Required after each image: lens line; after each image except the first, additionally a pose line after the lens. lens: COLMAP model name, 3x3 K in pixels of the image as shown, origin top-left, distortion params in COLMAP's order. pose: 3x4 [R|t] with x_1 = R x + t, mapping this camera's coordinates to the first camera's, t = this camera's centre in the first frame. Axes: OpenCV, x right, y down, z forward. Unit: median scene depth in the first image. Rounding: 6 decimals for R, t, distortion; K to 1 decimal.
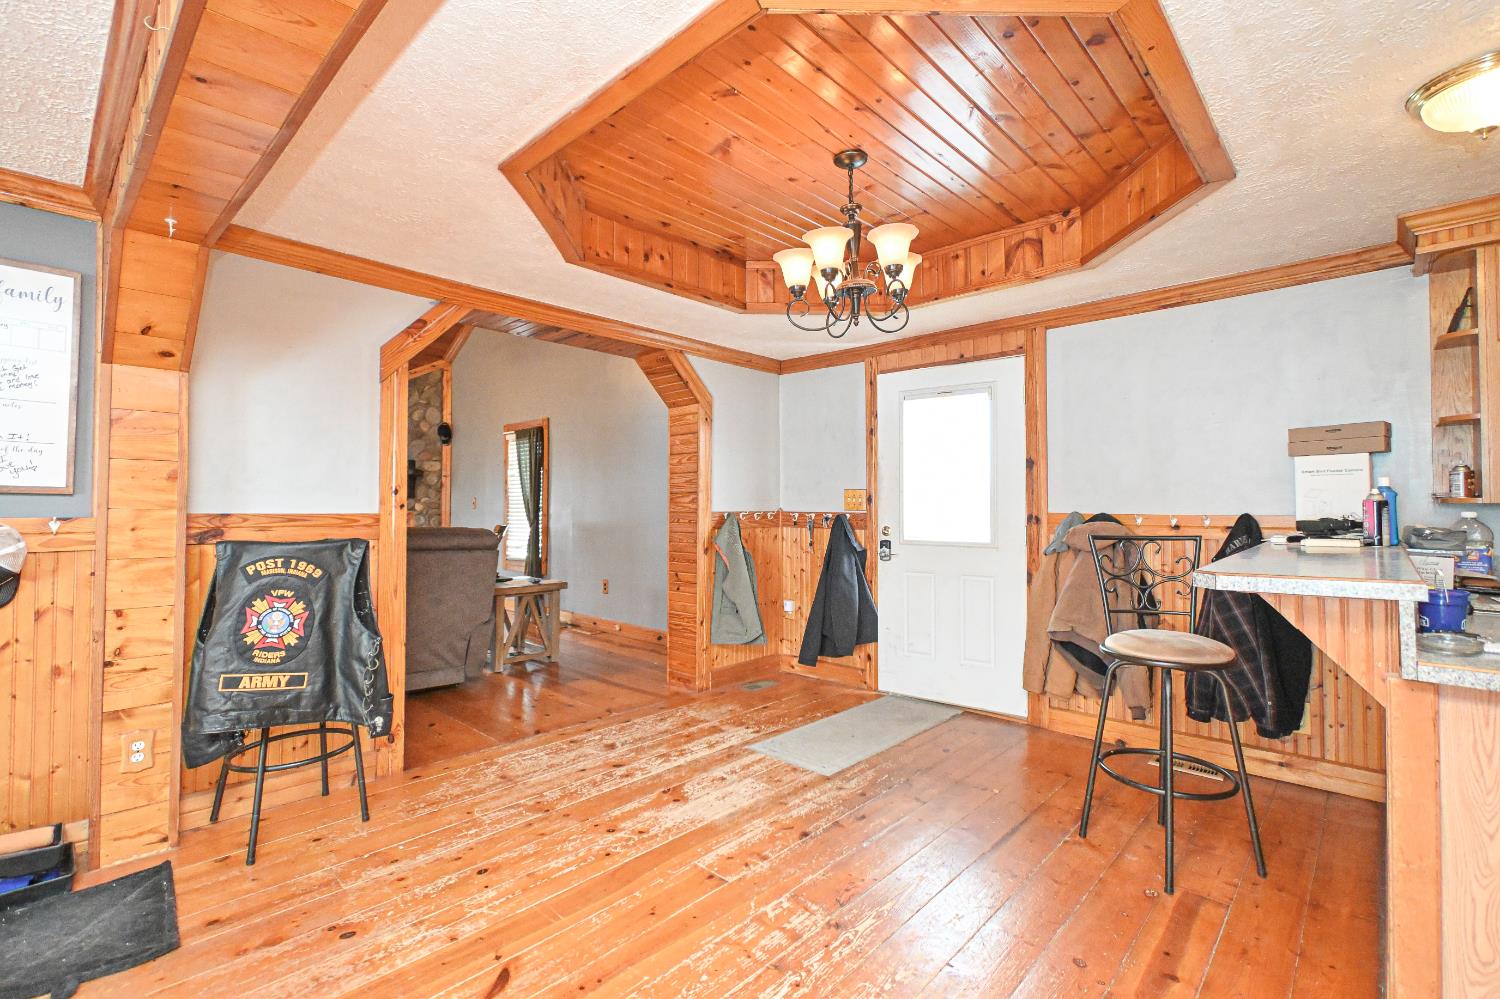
lens RADIAL K [[669.7, 0, 742.6], [0, 669.7, 490.1], [0, 0, 1]] dist [-0.001094, -0.000620]
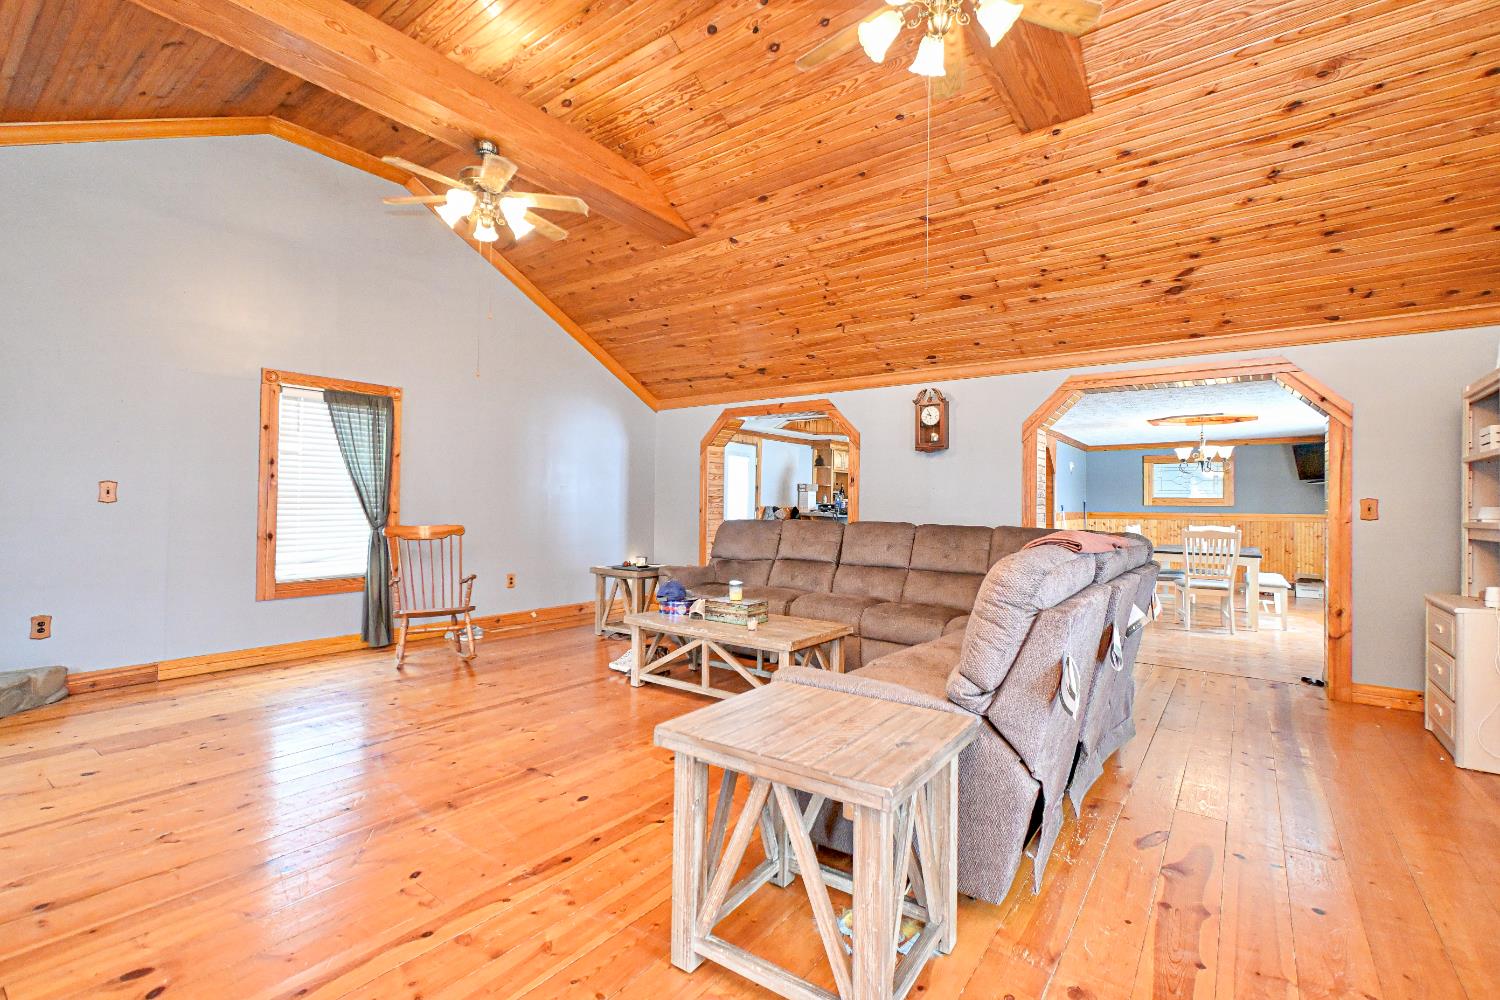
lens RADIAL K [[661.6, 0, 743.6], [0, 661.6, 492.5], [0, 0, 1]] dist [0.002268, -0.000655]
pose [[-0.110886, 0.013428, 0.993742, -2.027029], [-0.036378, 0.999184, -0.017561, 0.024612], [-0.993167, -0.038097, -0.110307, 1.249518]]
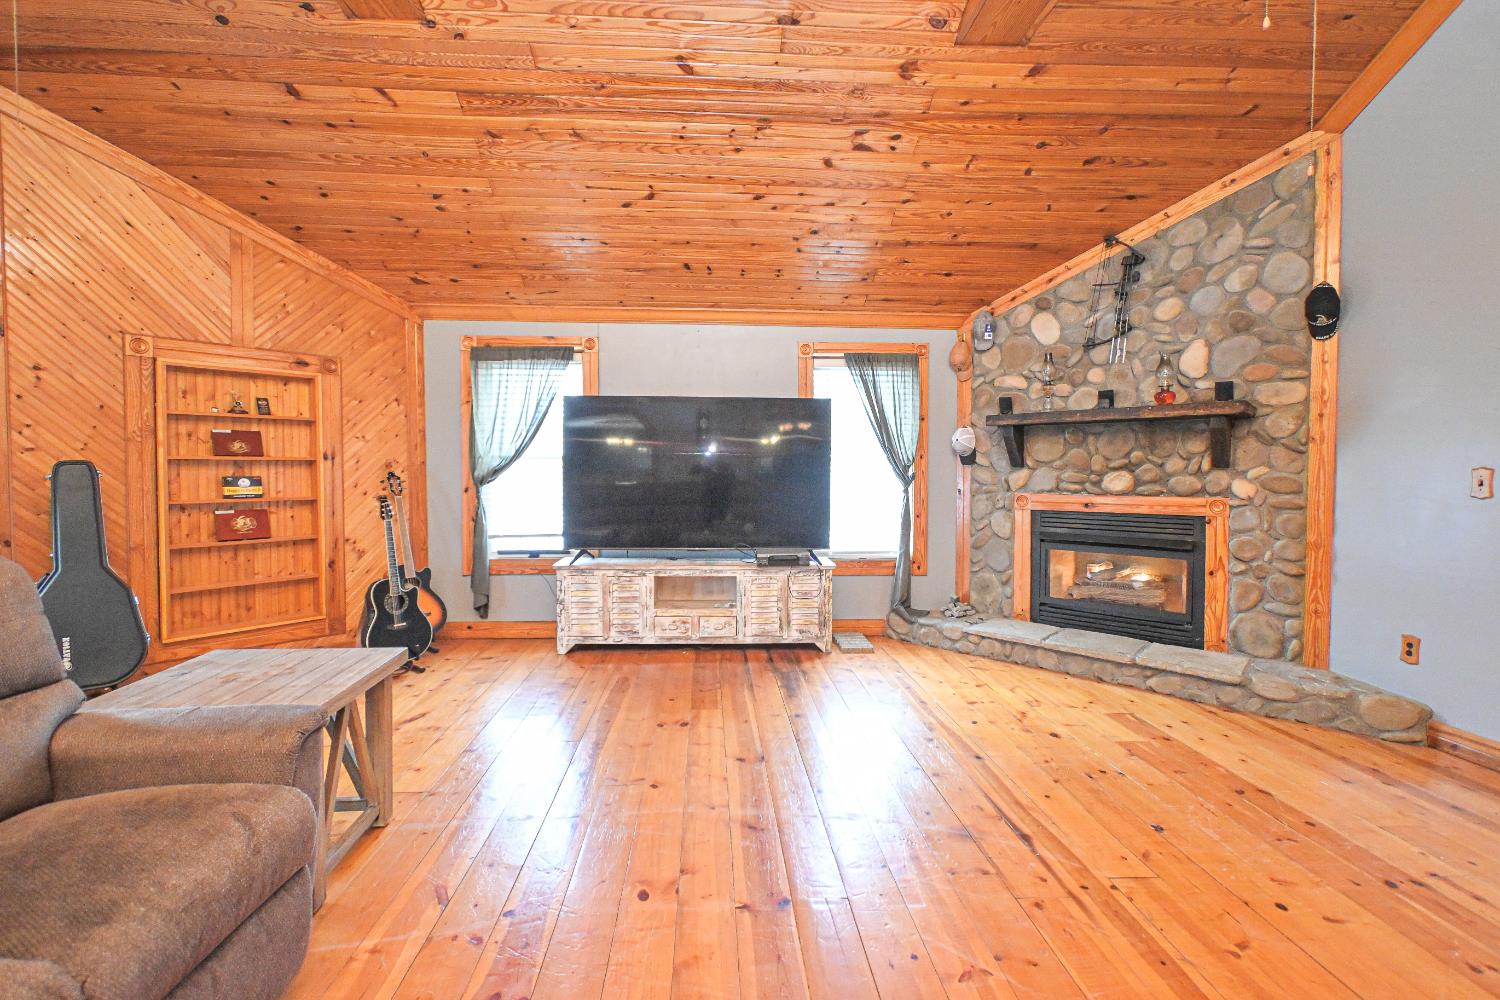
lens RADIAL K [[670.3, 0, 745.5], [0, 670.3, 491.6], [0, 0, 1]] dist [0.003599, 0.000447]
pose [[0.725256, 0.021738, -0.688136, -0.939986], [0.014936, 0.998769, 0.047292, 0.003832], [0.688317, -0.044577, 0.724039, 1.028718]]
